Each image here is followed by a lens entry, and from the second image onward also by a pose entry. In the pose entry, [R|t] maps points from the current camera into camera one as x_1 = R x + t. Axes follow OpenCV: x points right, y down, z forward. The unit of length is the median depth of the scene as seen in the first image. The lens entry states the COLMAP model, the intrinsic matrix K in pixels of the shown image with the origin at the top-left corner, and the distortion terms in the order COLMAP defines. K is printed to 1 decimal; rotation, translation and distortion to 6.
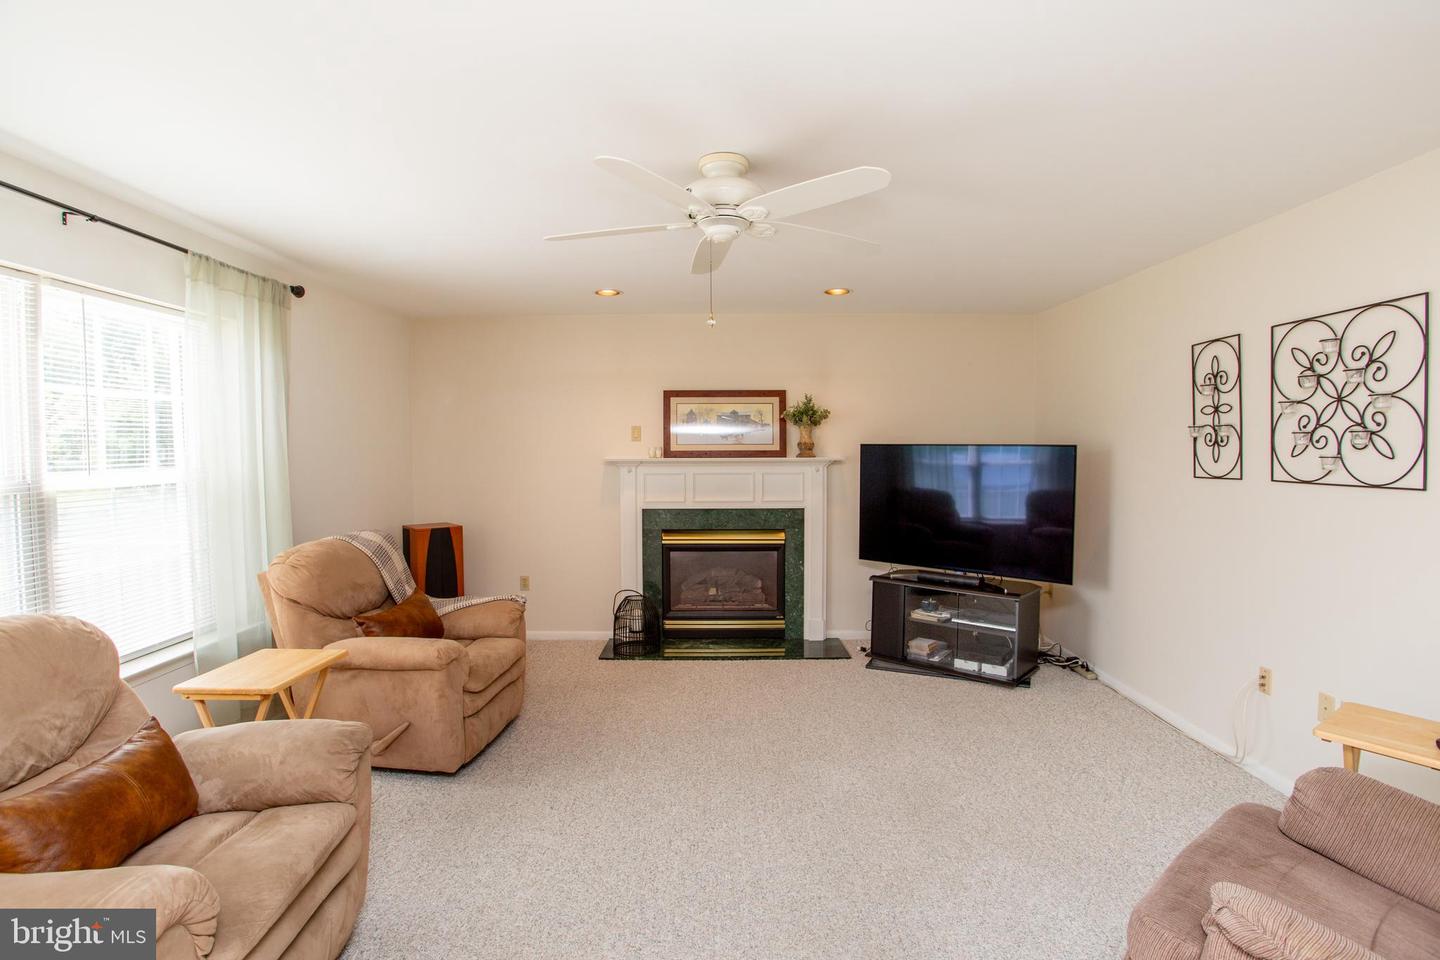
lens RADIAL K [[697.9, 0, 720.0], [0, 697.9, 480.0], [0, 0, 1]] dist [-0.080340, 0.031011]
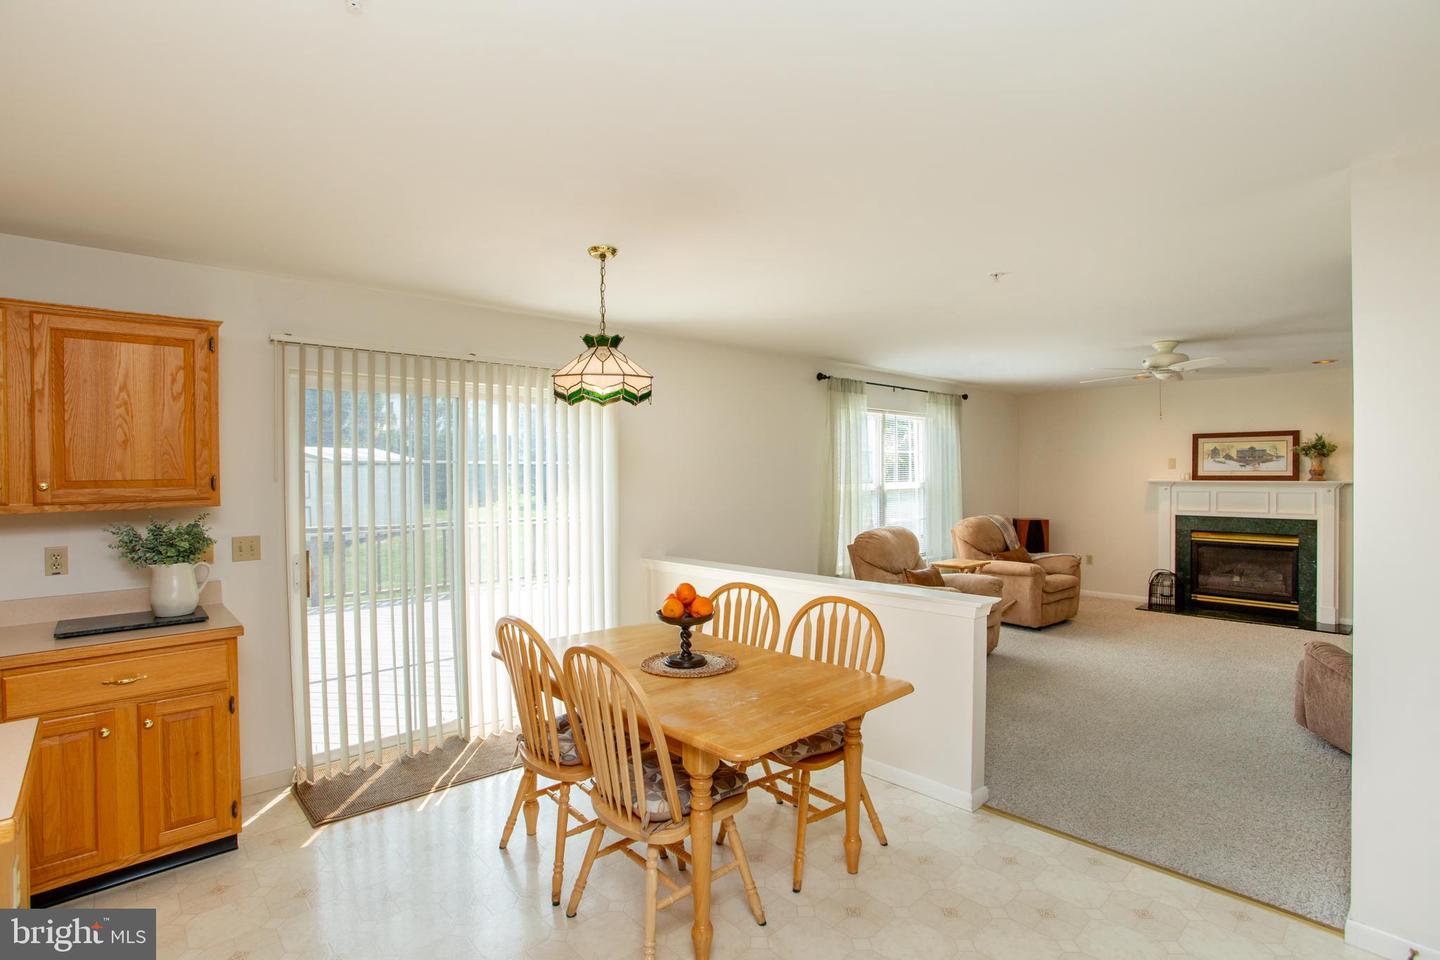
lens RADIAL K [[751.1, 0, 726.3], [0, 751.1, 481.6], [0, 0, 1]] dist [-0.001179, 0.000252]
pose [[0.707339, 0.010042, -0.706803, 0.336106], [-0.031451, 0.999356, -0.017277, 0.028078], [0.706175, 0.034450, 0.707199, -0.788189]]
